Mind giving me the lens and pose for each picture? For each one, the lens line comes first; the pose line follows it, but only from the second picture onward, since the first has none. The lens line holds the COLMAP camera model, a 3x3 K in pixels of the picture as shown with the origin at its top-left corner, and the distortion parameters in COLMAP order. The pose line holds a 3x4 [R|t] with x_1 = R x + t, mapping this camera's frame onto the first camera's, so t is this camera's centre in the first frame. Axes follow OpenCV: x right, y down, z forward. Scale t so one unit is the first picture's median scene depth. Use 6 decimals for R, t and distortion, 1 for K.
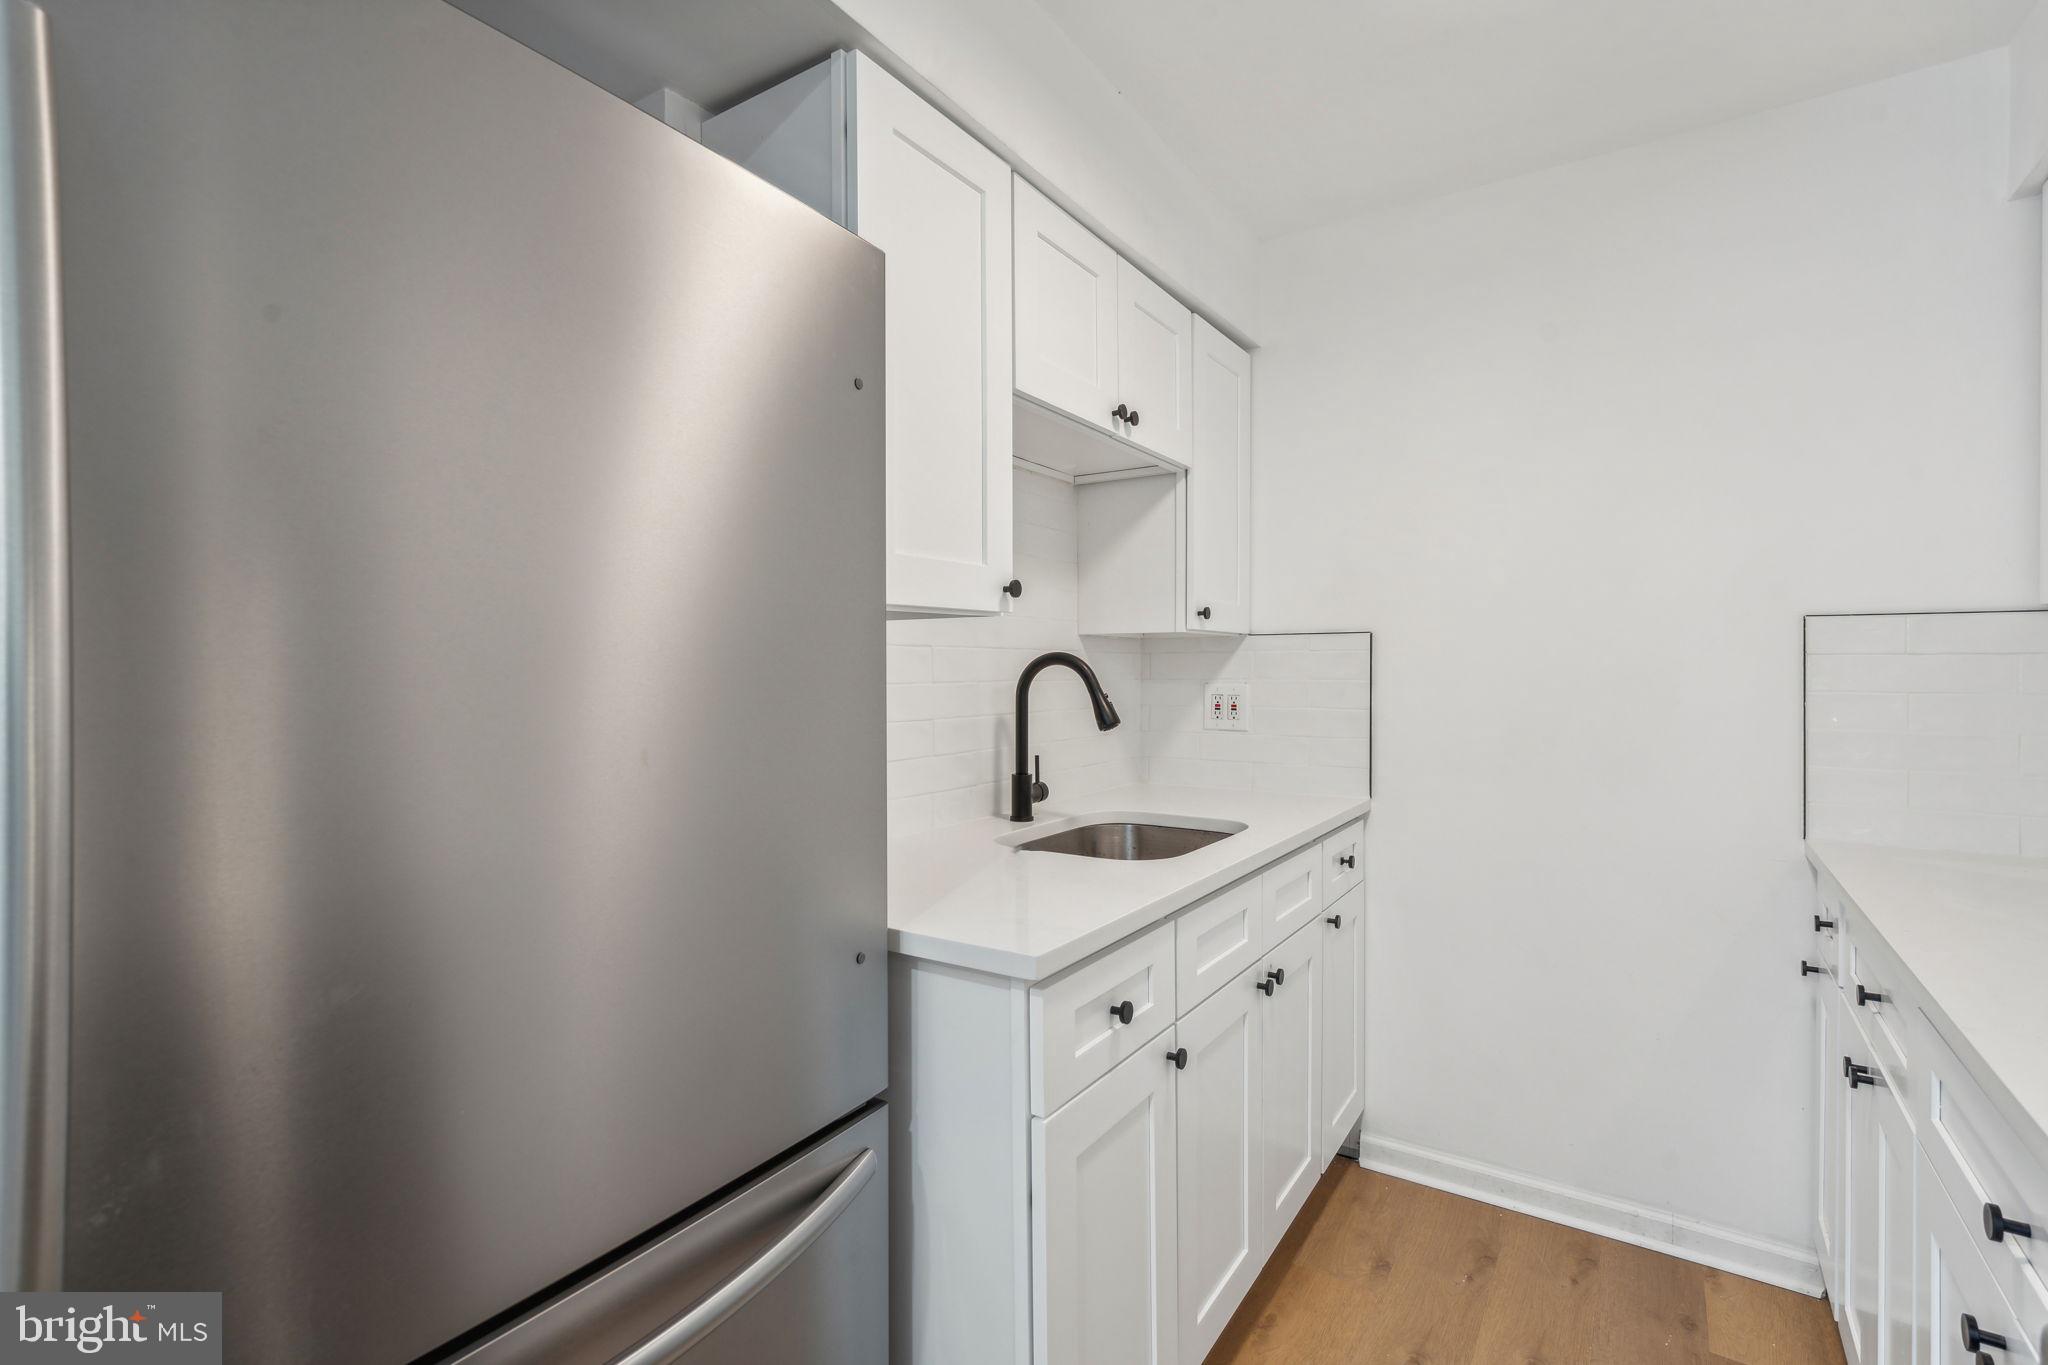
lens RADIAL K [[948.1, 0, 1024.0], [0, 948.1, 673.2], [0, 0, 1]] dist [0.000634, 0.001430]
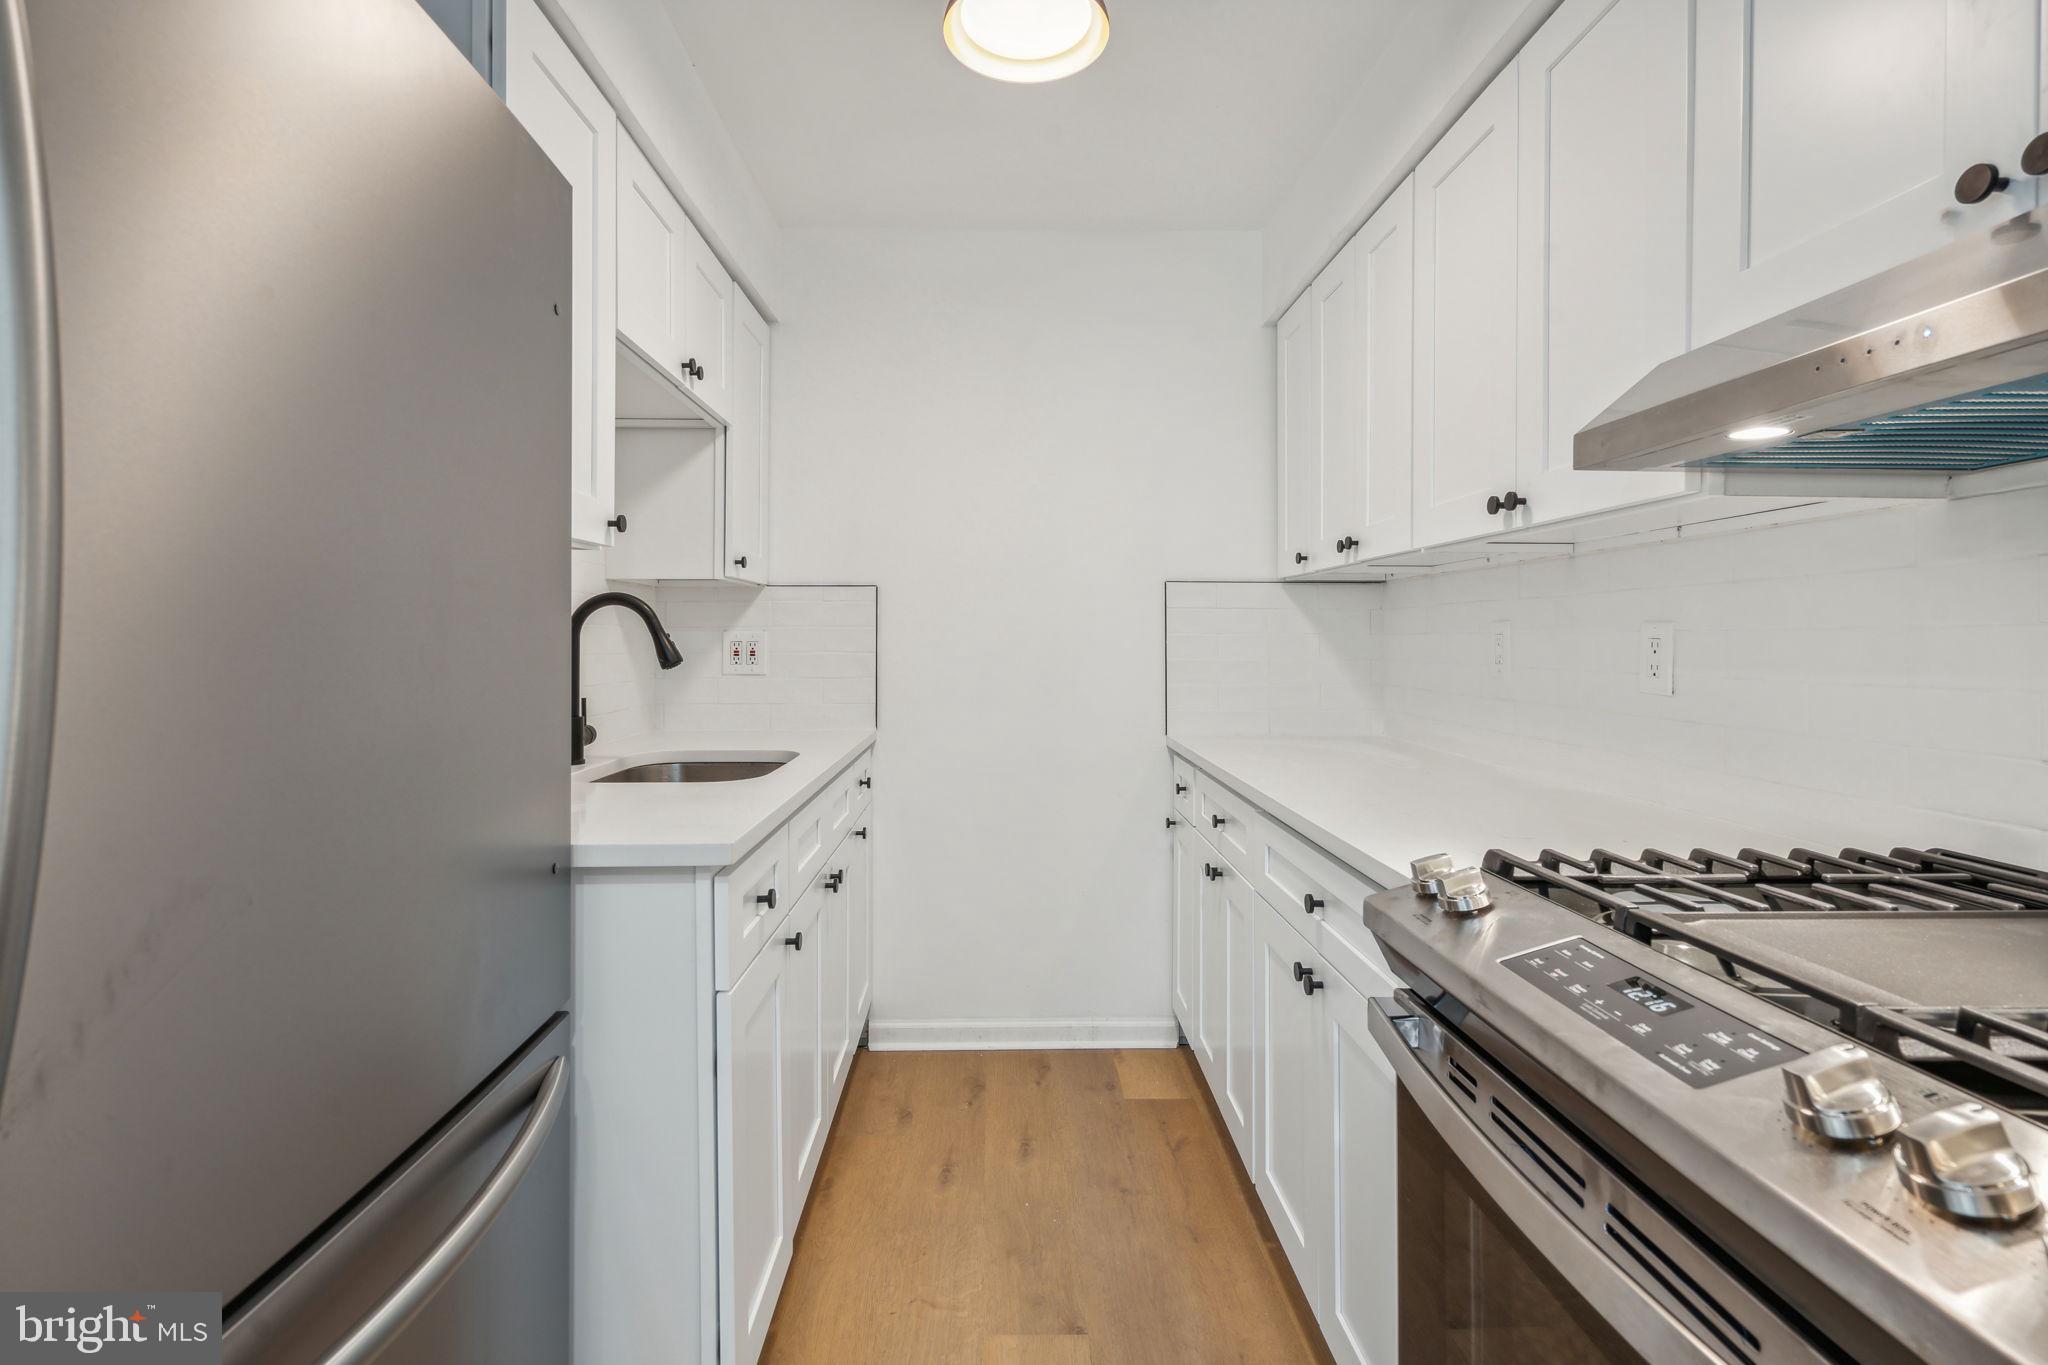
lens RADIAL K [[967.1, 0, 1025.3], [0, 967.1, 626.0], [0, 0, 1]] dist [-0.002814, 0.000718]
pose [[0.815529, 0.009267, 0.578643, -0.202261], [0.000958, 0.999849, -0.017363, 0.031610], [-0.578716, 0.014715, 0.815396, -0.081928]]
